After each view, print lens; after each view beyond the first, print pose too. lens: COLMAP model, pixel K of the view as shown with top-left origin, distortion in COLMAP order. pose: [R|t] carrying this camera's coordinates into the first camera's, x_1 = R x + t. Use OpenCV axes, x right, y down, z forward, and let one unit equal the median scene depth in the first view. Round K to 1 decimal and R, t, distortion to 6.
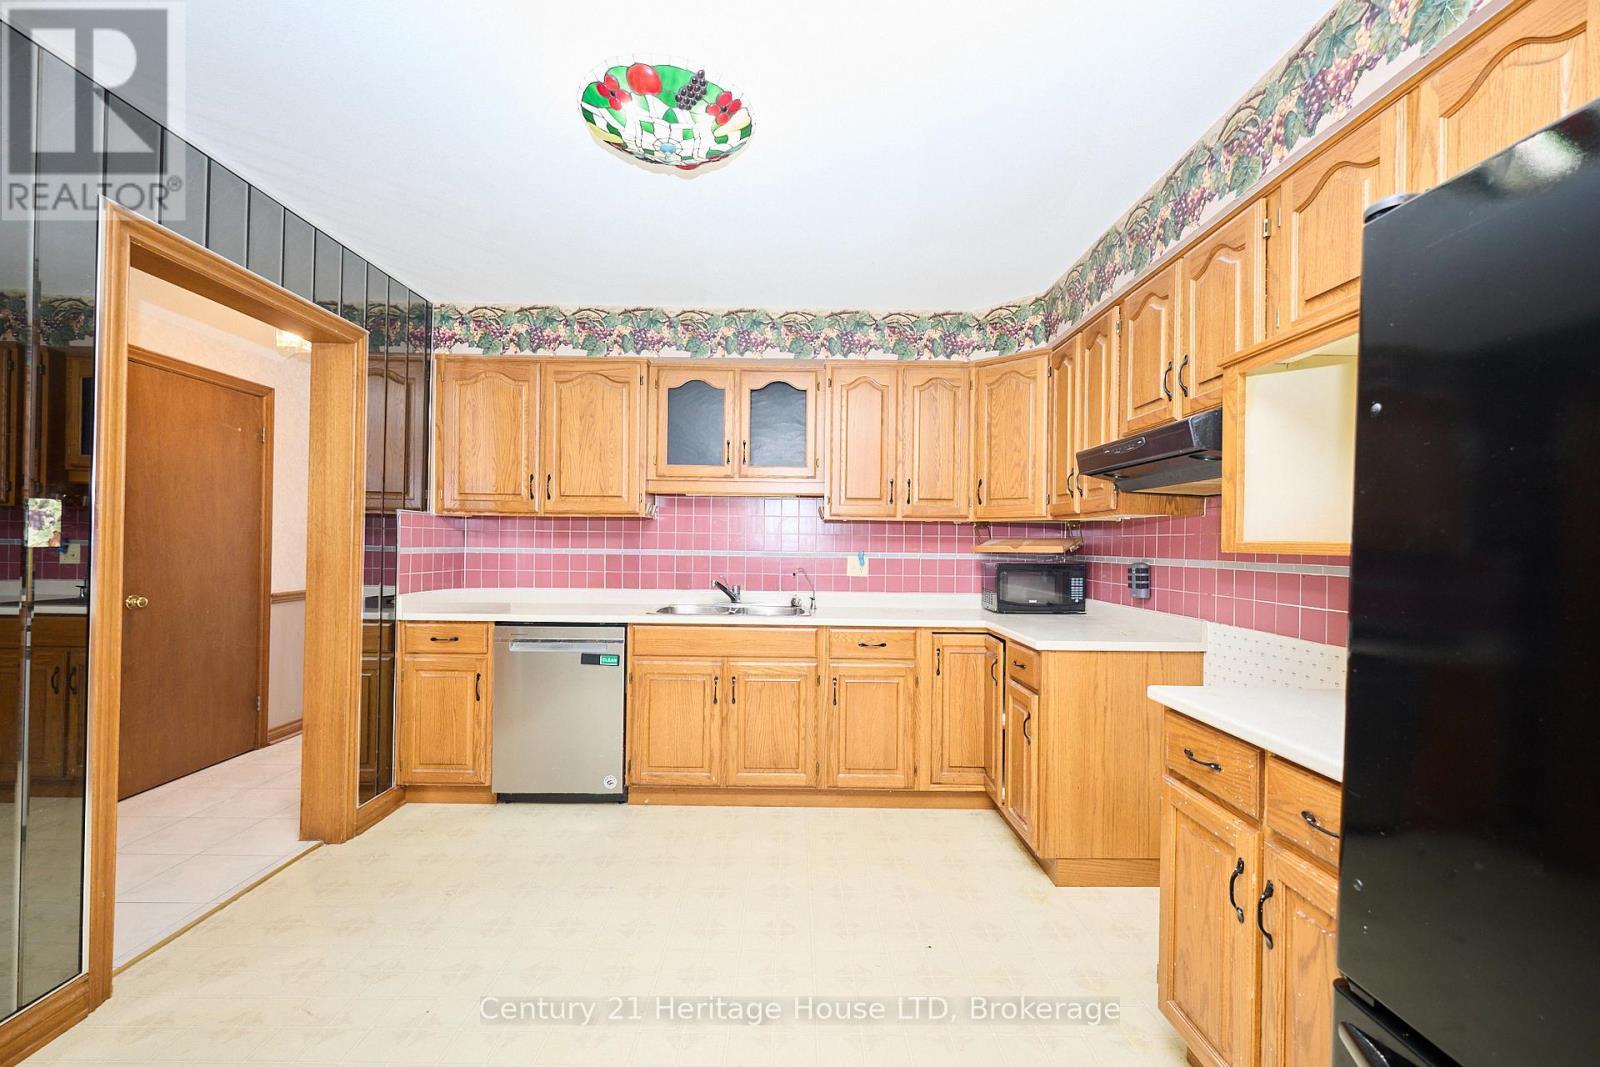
lens RADIAL K [[664.8, 0, 794.6], [0, 664.8, 542.6], [0, 0, 1]] dist [0.001249, -0.000124]
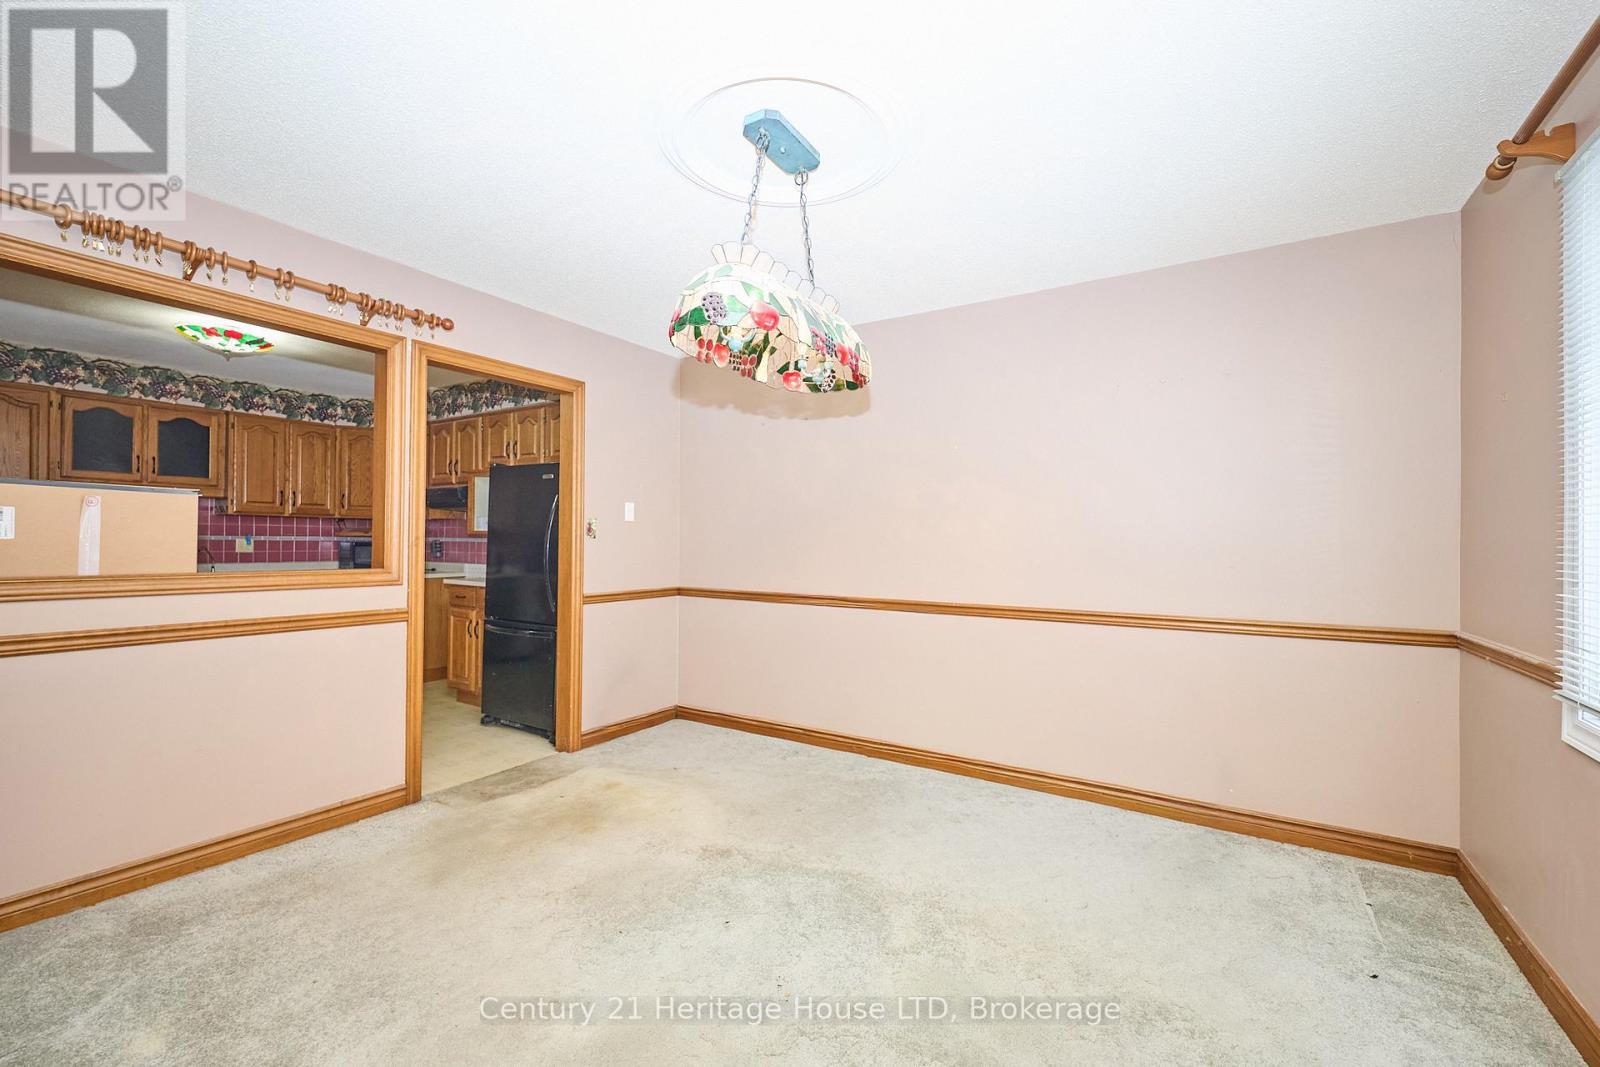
lens RADIAL K [[664.8, 0, 798.4], [0, 664.8, 538.8], [0, 0, 1]] dist [0.001249, -0.000124]
pose [[0.541333, -0.004667, 0.840795, -0.545856], [-0.003838, 0.999960, 0.008021, 0.003569], [-0.840799, -0.007569, 0.541294, -0.954210]]
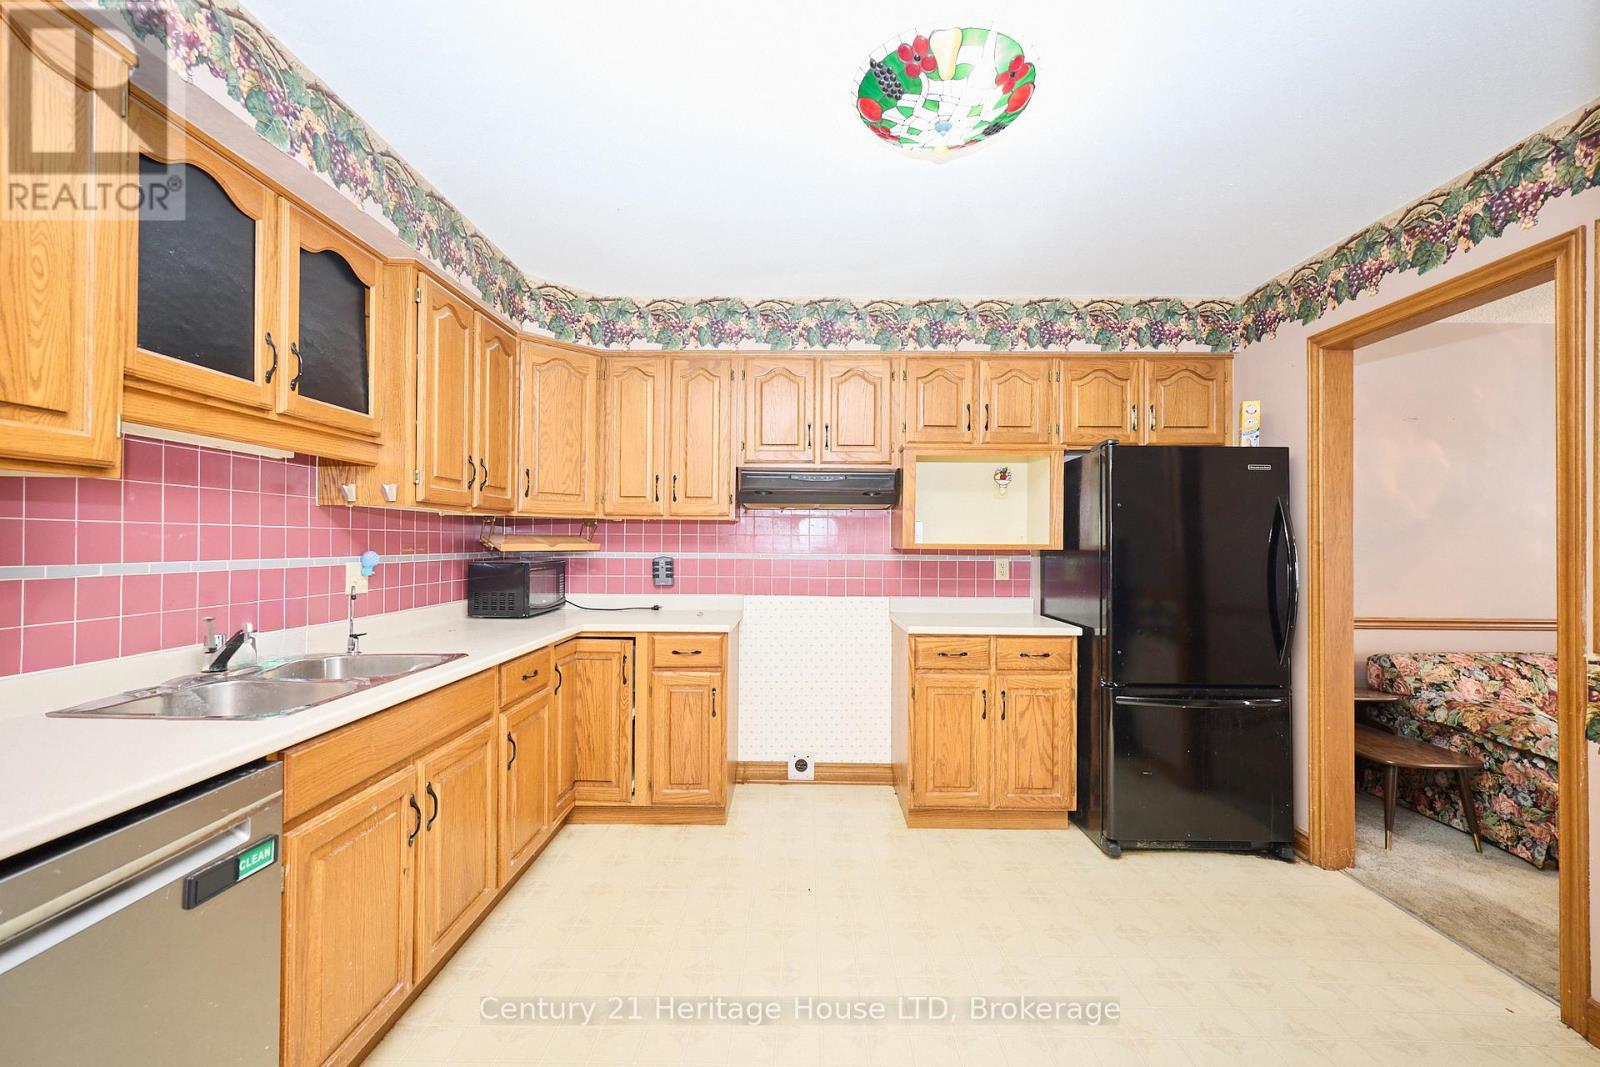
lens RADIAL K [[664.8, 0, 798.5], [0, 664.8, 540.8], [0, 0, 1]] dist [0.001249, -0.000124]
pose [[0.017998, -0.008450, 0.999802, -0.603644], [-0.008034, 0.999931, 0.008596, -0.009950], [-0.999806, -0.008187, 0.017929, 0.630805]]
